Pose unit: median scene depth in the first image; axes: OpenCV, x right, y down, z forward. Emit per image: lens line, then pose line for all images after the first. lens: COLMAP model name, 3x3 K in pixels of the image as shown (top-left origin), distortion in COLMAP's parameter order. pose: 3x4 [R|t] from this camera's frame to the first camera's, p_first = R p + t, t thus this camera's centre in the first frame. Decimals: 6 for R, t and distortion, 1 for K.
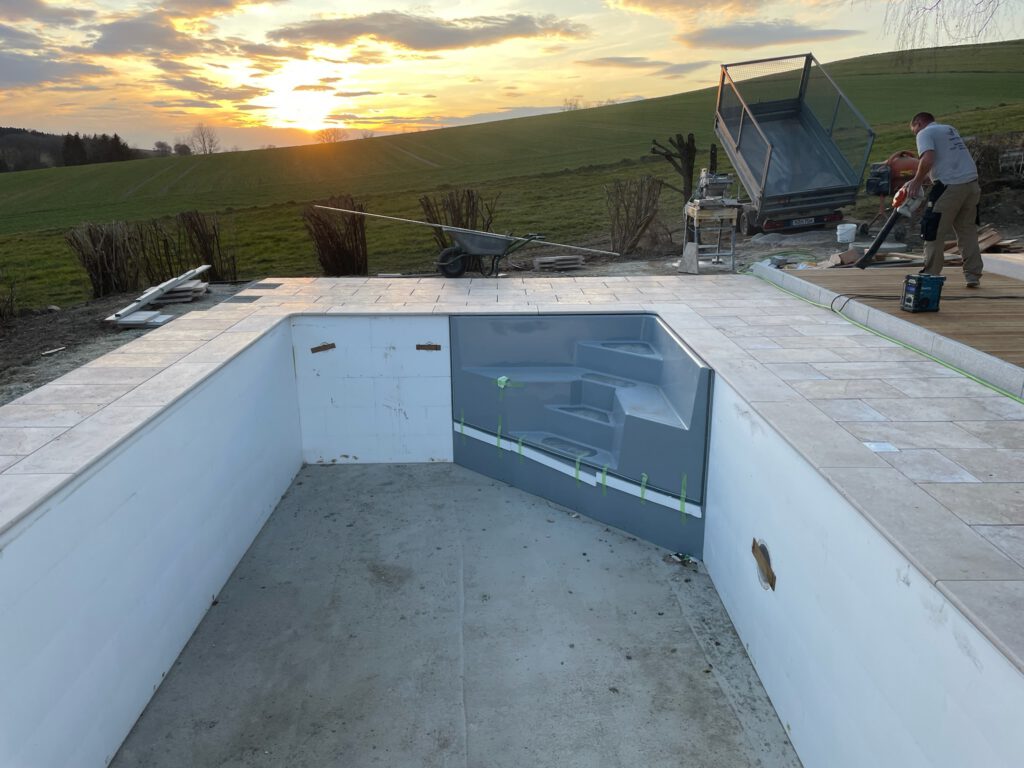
lens RADIAL K [[771.6, 0, 515.6], [0, 771.6, 388.3], [0, 0, 1]] dist [0.091003, -0.114202]
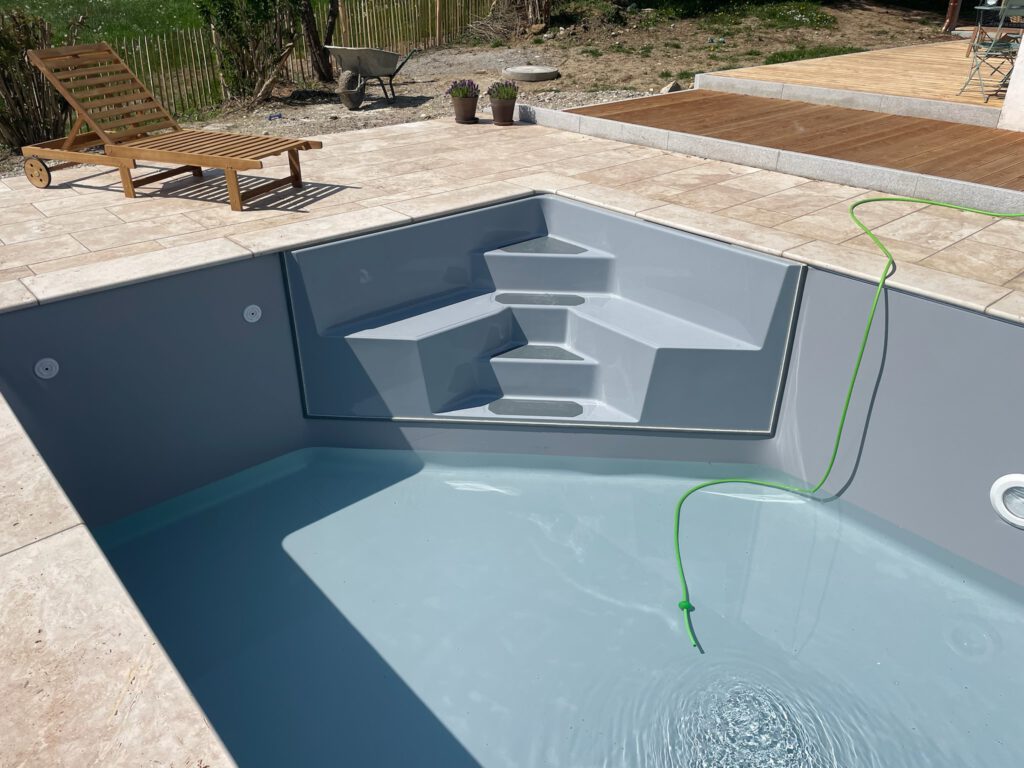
lens RADIAL K [[771.6, 0, 515.6], [0, 771.6, 388.3], [0, 0, 1]] dist [0.091003, -0.114202]
pose [[0.761423, -0.303273, 0.572941, -0.313307], [0.178290, 0.947705, 0.264703, -0.119044], [-0.623256, -0.099401, 0.775675, 0.429484]]
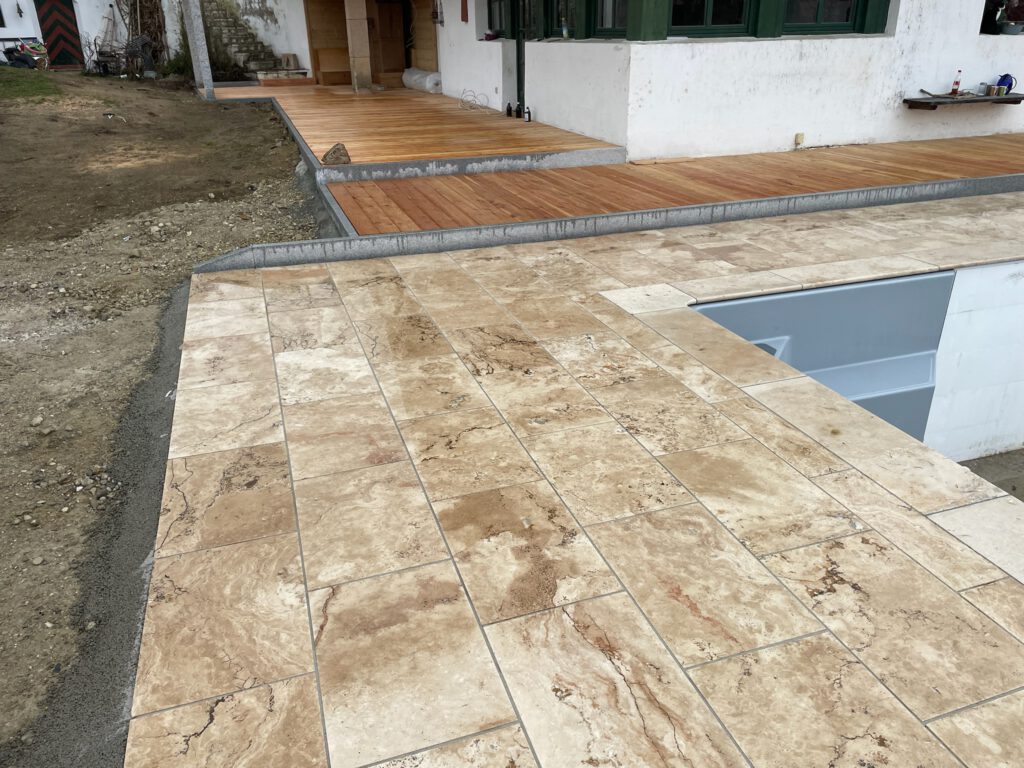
lens RADIAL K [[771.6, 0, 515.6], [0, 771.6, 388.3], [0, 0, 1]] dist [0.091003, -0.114202]
pose [[-0.305884, -0.389588, 0.868710, -0.322336], [0.289212, 0.831304, 0.474648, -0.363038], [-0.907079, 0.396428, -0.141610, 1.219228]]
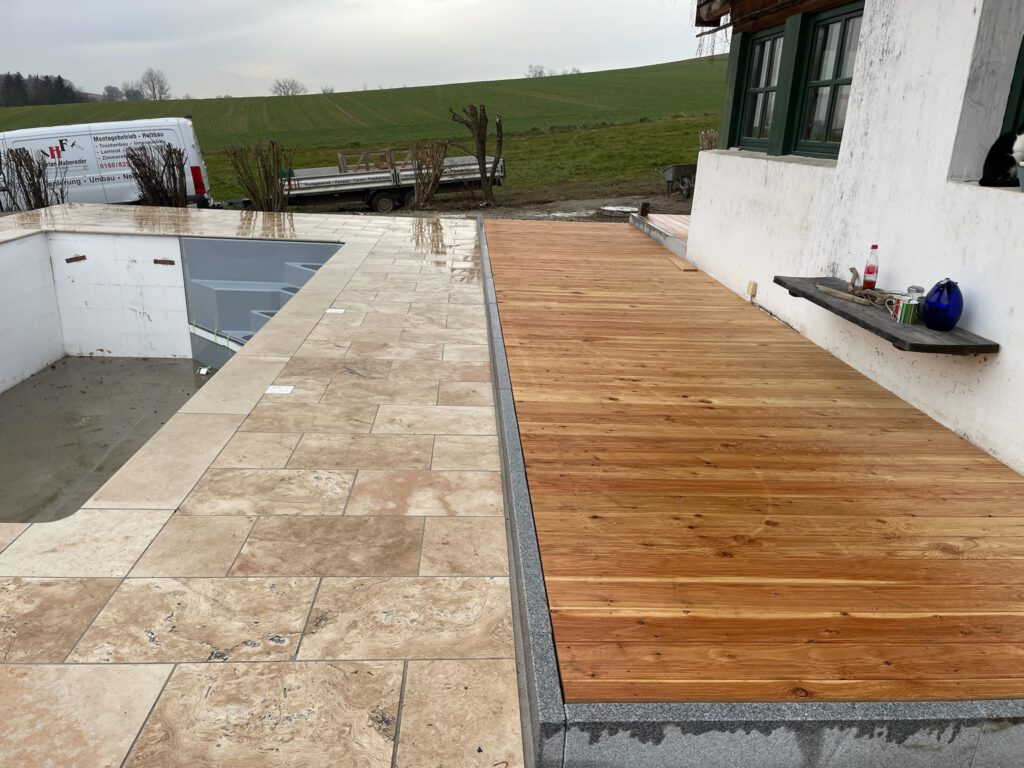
lens RADIAL K [[771.6, 0, 515.6], [0, 771.6, 388.3], [0, 0, 1]] dist [0.091003, -0.114202]
pose [[0.997723, 0.031184, 0.059809, 0.391144], [-0.033520, 0.998698, 0.038449, 0.084129], [-0.058532, -0.040366, 0.997469, -0.302249]]
